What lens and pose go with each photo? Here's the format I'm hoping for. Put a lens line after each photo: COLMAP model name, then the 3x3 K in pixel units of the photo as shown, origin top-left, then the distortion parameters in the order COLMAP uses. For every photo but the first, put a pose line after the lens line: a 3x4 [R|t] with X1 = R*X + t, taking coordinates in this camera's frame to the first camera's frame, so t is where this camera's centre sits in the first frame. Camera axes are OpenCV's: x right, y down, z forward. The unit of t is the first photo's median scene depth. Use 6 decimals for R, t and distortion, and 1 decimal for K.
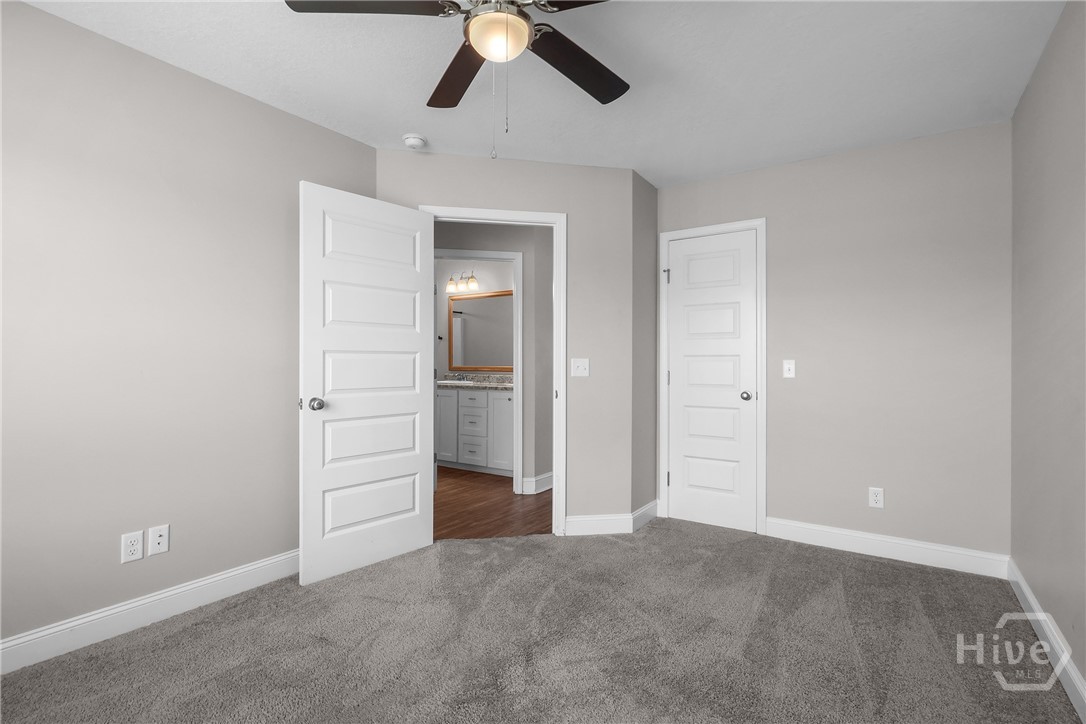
lens RADIAL K [[528.5, 0, 544.3], [0, 528.5, 363.8], [0, 0, 1]] dist [-0.005941, 0.000325]
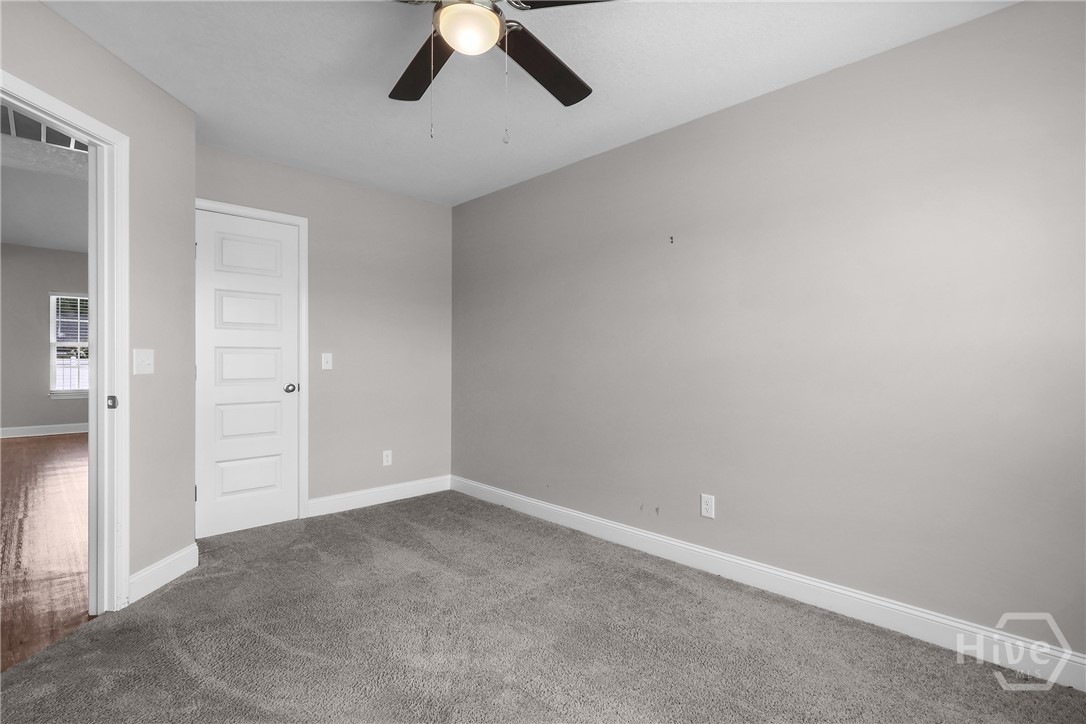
lens RADIAL K [[528.3, 0, 543.0], [0, 528.3, 362.0], [0, 0, 1]] dist [-0.003826, -0.000081]
pose [[0.172869, -0.011313, 0.984880, -0.556811], [-0.010054, 0.999862, 0.013250, -0.008139], [-0.984893, -0.012193, 0.172732, 0.358723]]
